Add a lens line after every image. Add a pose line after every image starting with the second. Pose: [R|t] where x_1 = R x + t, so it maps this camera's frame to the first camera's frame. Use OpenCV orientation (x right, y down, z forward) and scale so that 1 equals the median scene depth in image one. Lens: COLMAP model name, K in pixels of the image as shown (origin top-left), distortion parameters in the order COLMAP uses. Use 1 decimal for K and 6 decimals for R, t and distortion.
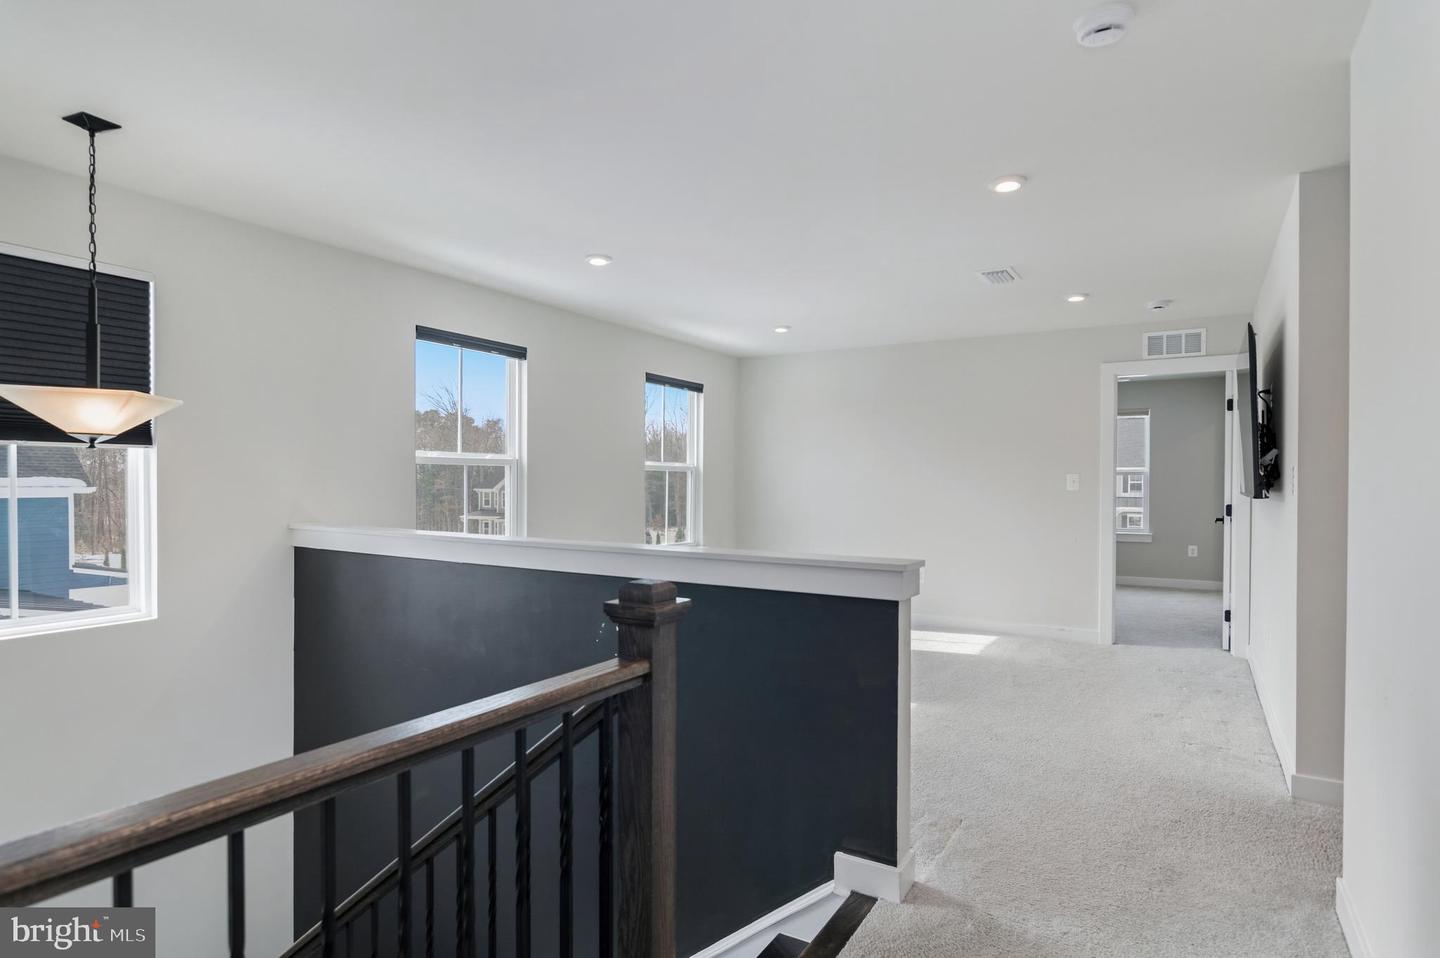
lens RADIAL K [[807.9, 0, 675.3], [0, 807.9, 491.8], [0, 0, 1]] dist [-0.013139, 0.001087]
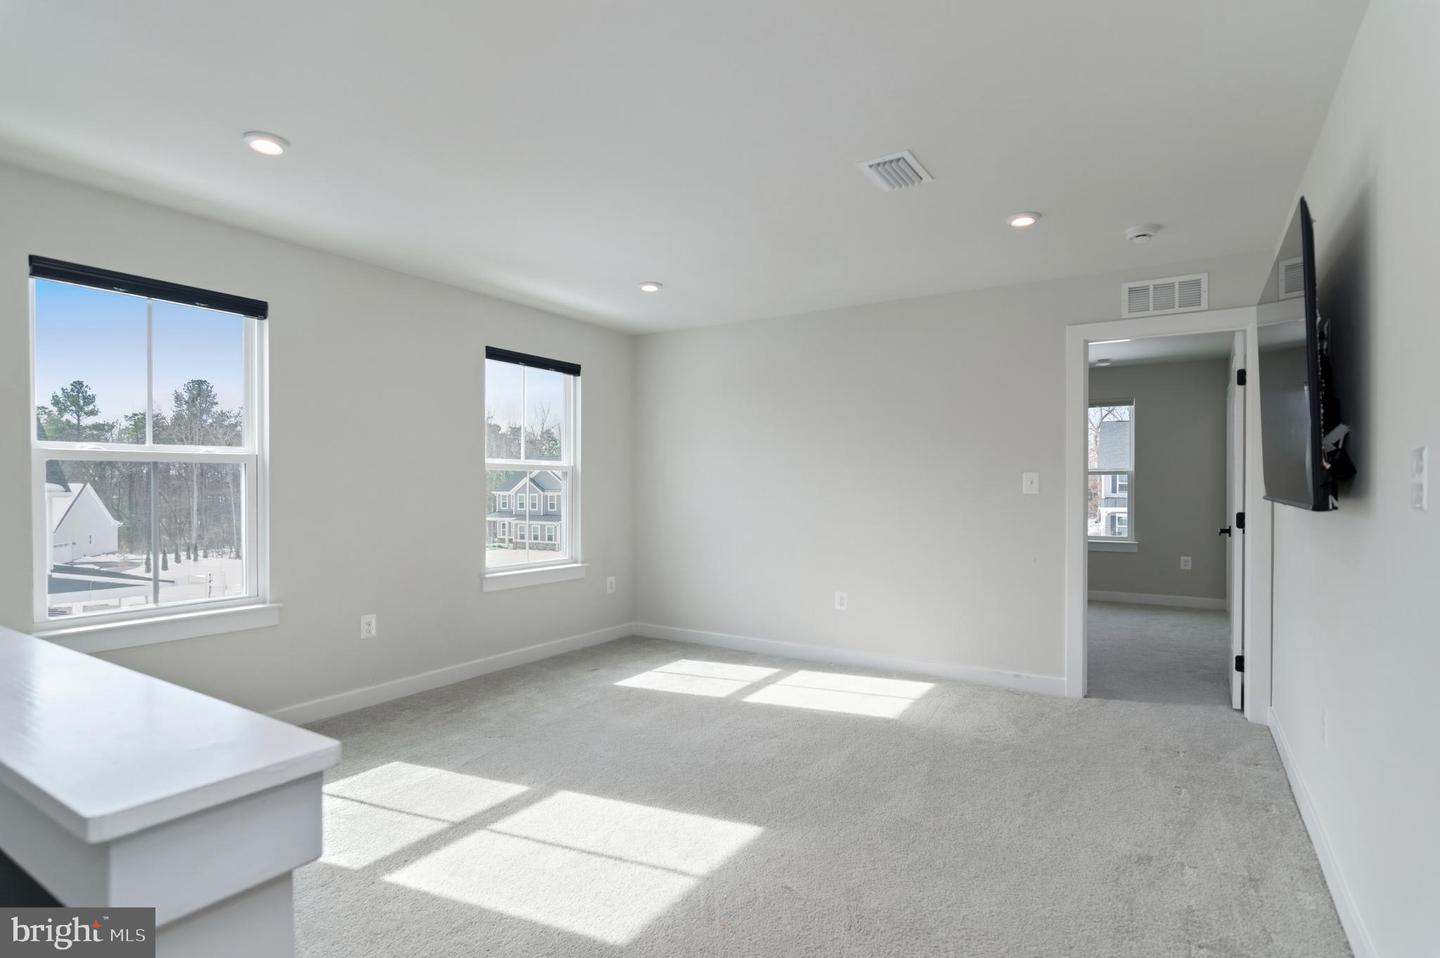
lens RADIAL K [[701.6, 0, 716.4], [0, 701.6, 491.0], [0, 0, 1]] dist [-0.009068, -0.000074]
pose [[0.999922, -0.004184, -0.011788, 0.212331], [0.004155, 0.999988, -0.002524, -0.004089], [0.011799, 0.002475, 0.999927, 0.347483]]
